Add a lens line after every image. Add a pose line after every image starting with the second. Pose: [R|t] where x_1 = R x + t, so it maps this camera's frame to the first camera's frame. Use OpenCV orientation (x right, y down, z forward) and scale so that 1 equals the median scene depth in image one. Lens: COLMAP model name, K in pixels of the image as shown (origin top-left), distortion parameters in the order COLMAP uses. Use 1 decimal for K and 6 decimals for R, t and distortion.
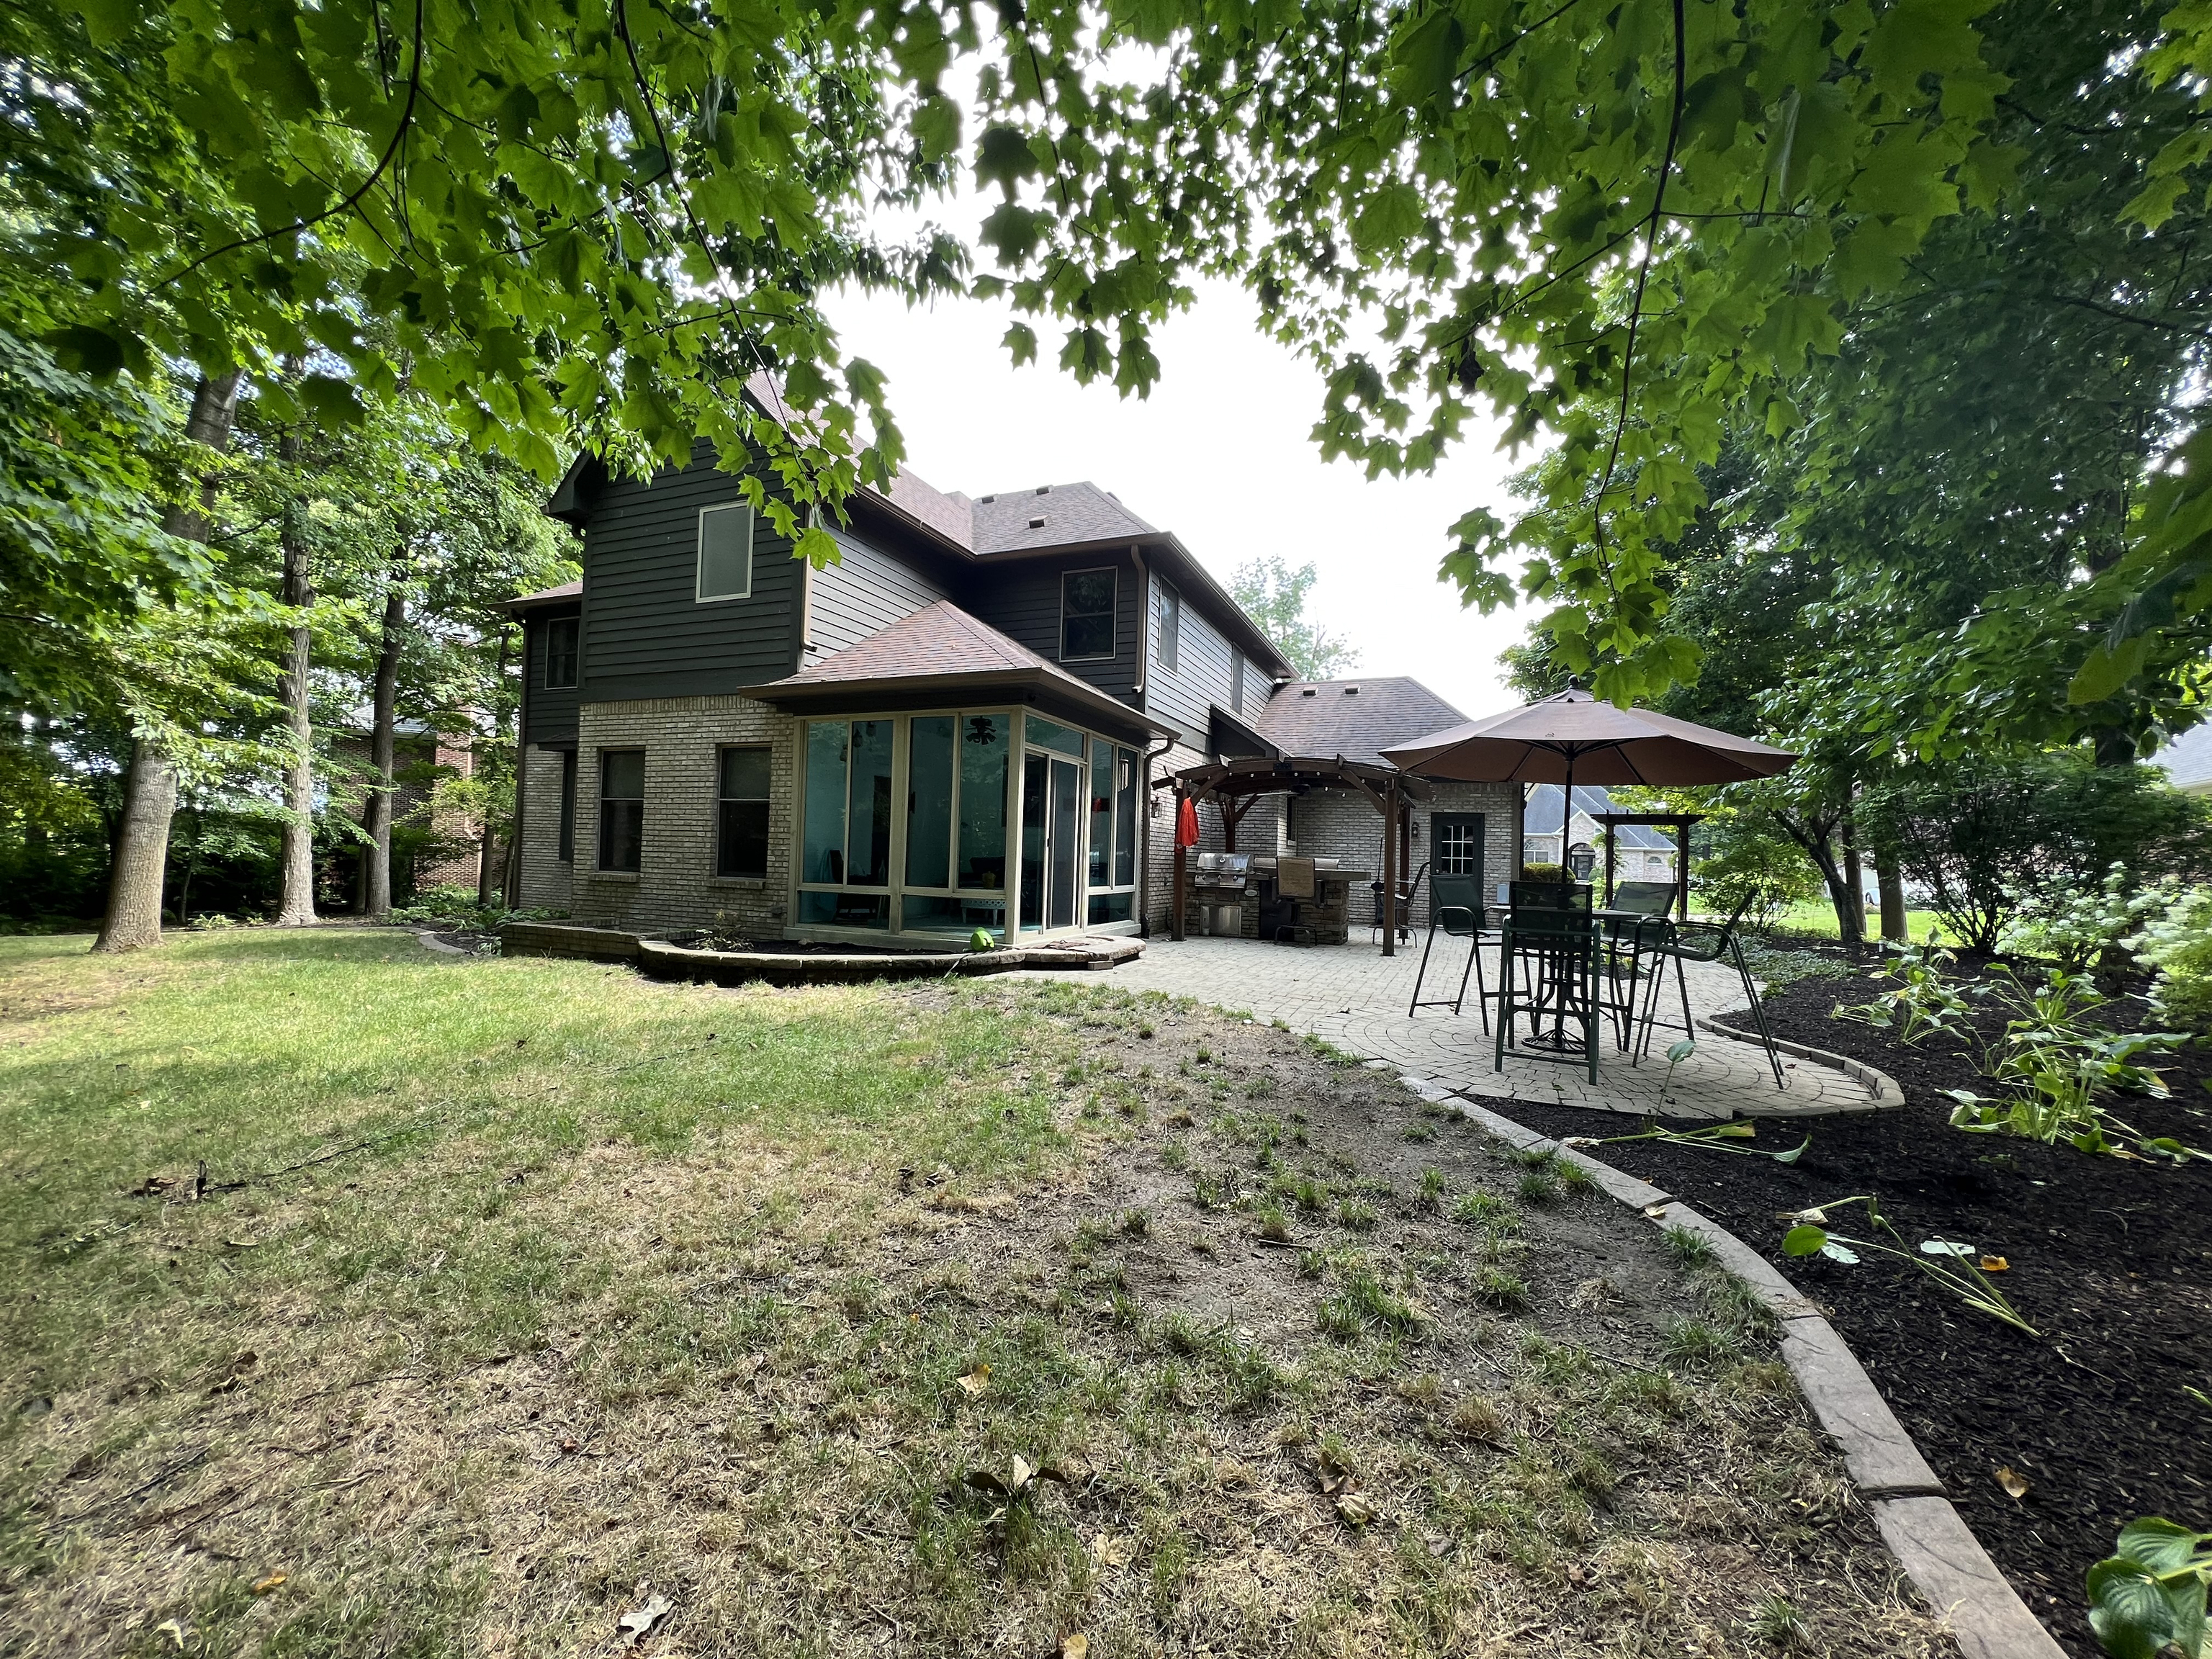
lens RADIAL K [[884.7, 0, 1107.0], [0, 884.7, 829.9], [0, 0, 1]] dist [-0.001517, 0.000783]
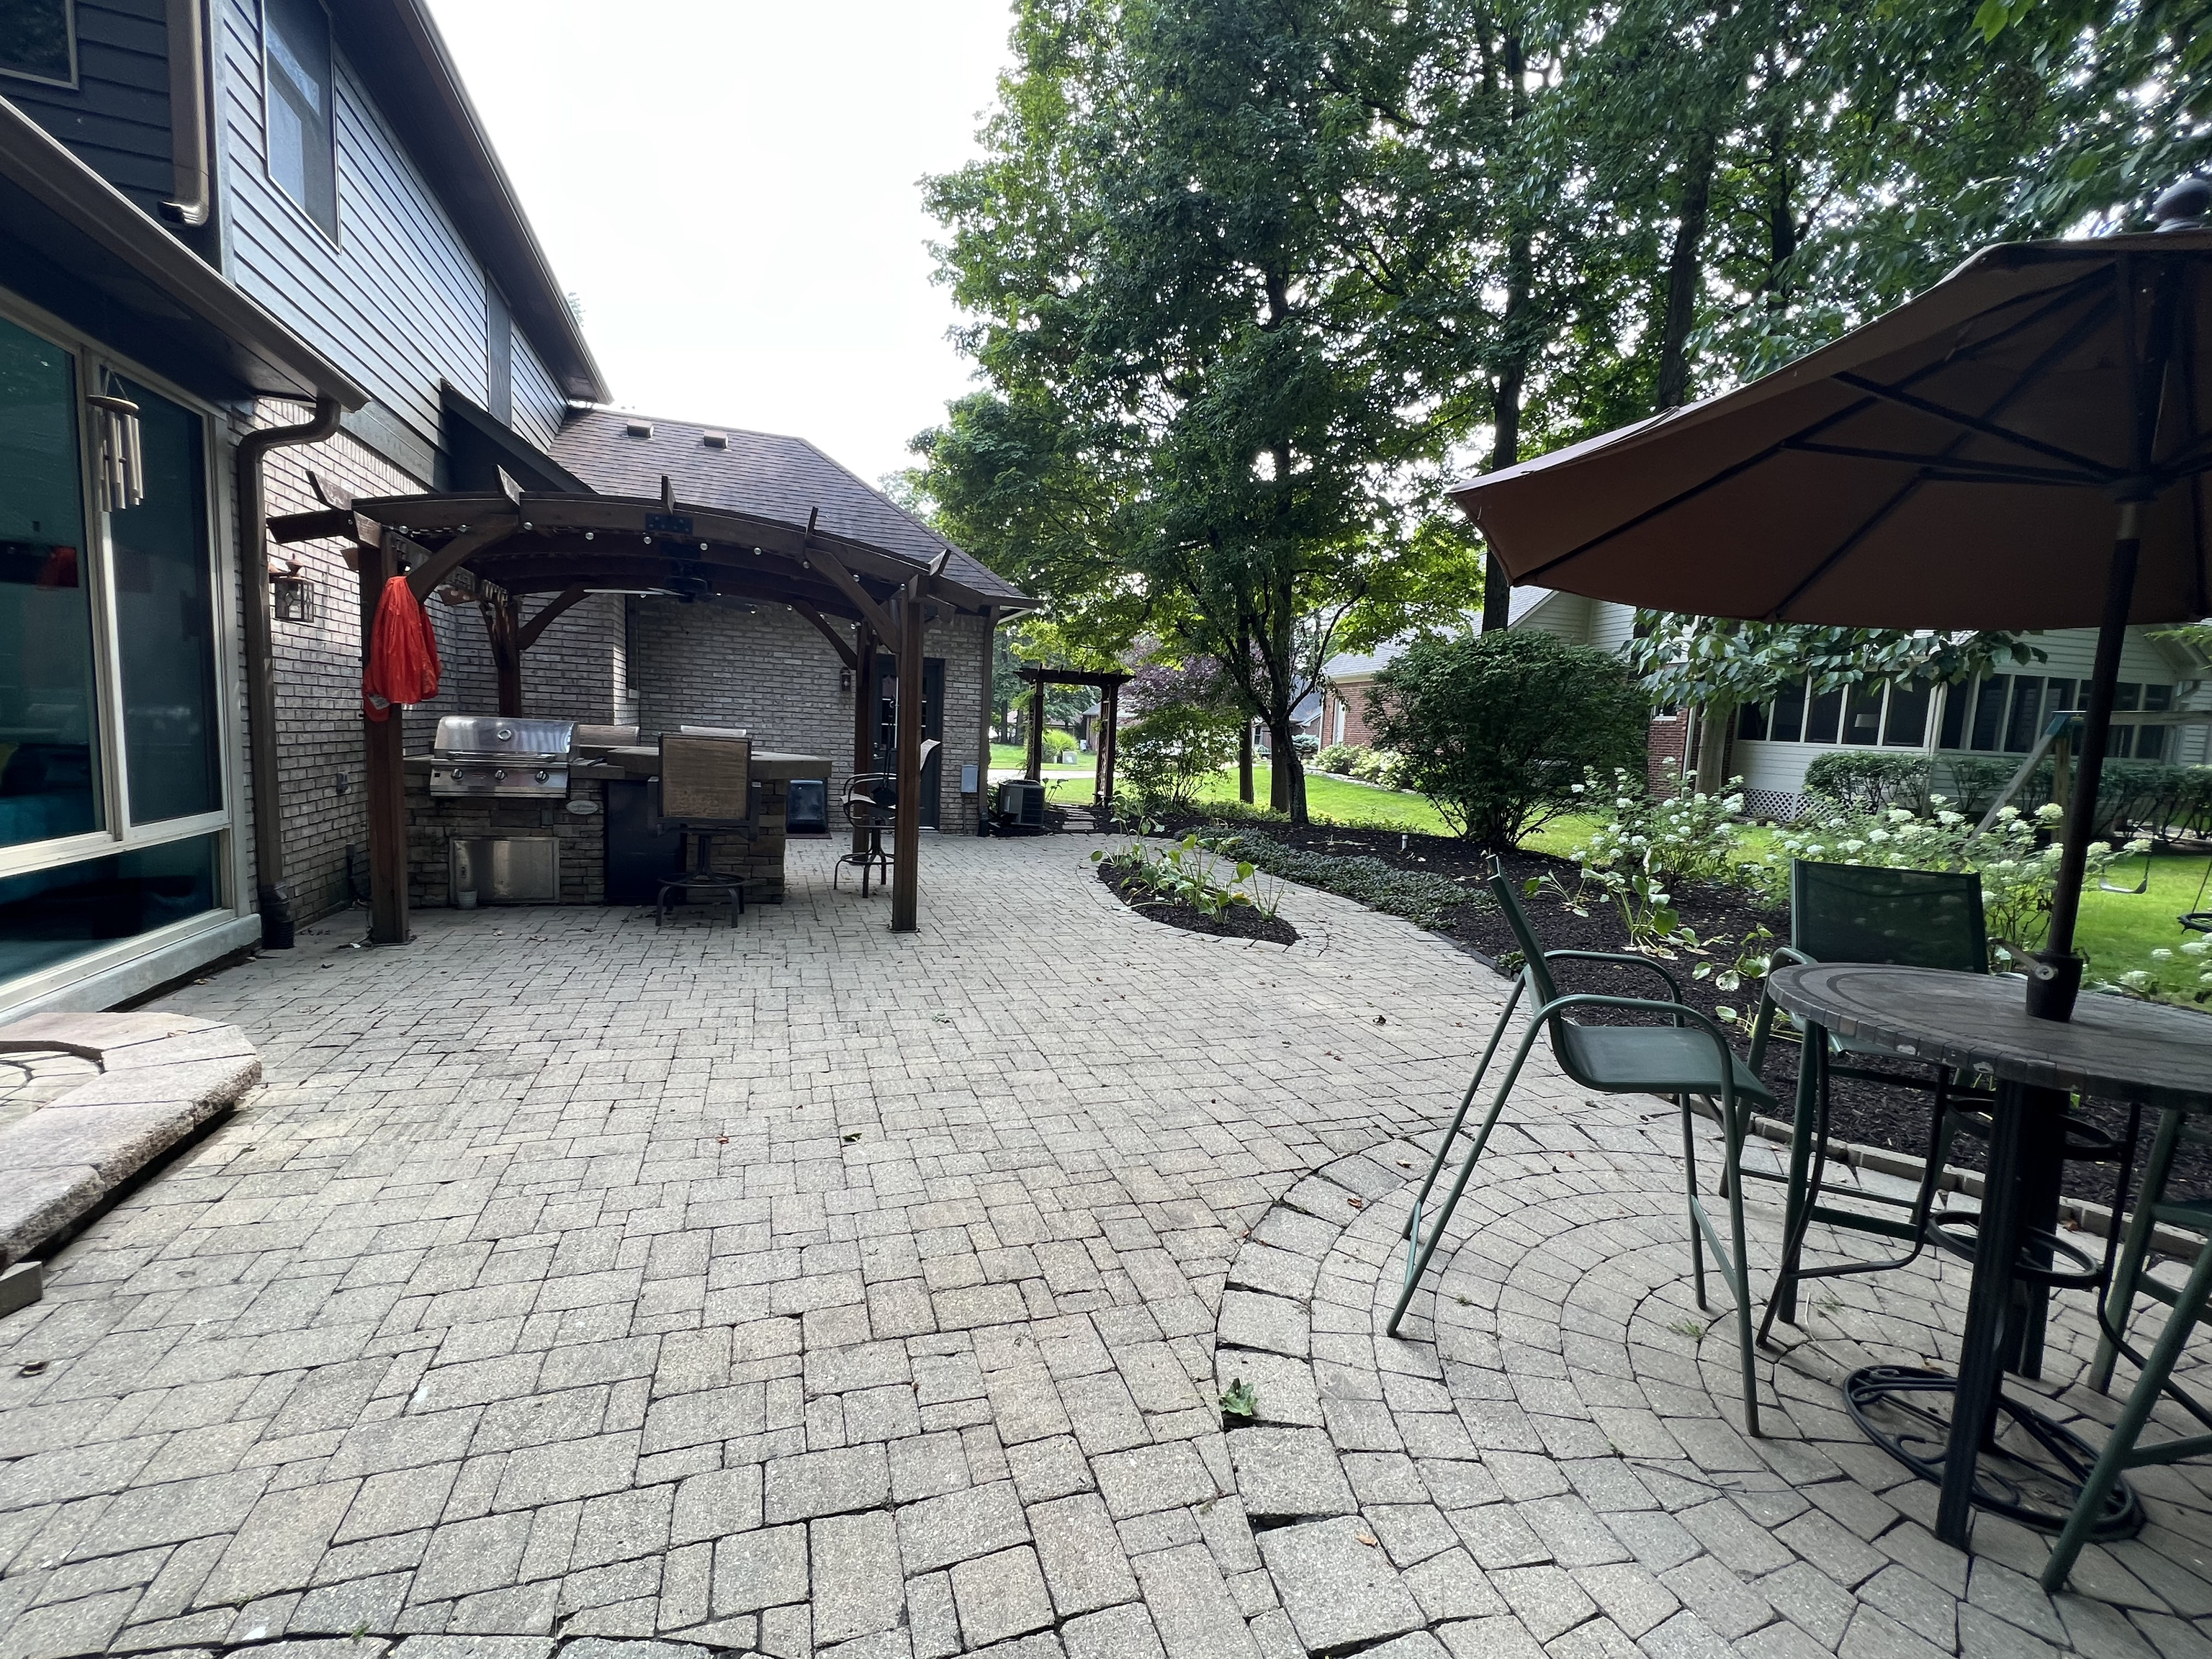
lens RADIAL K [[922.7, 0, 1097.7], [0, 922.7, 825.7], [0, 0, 1]] dist [0.000452, 0.000111]
pose [[0.733809, -0.064923, 0.676247, 0.034707], [-0.045388, 0.988514, 0.144154, -0.000283], [-0.677838, -0.136475, 0.722433, 0.469657]]
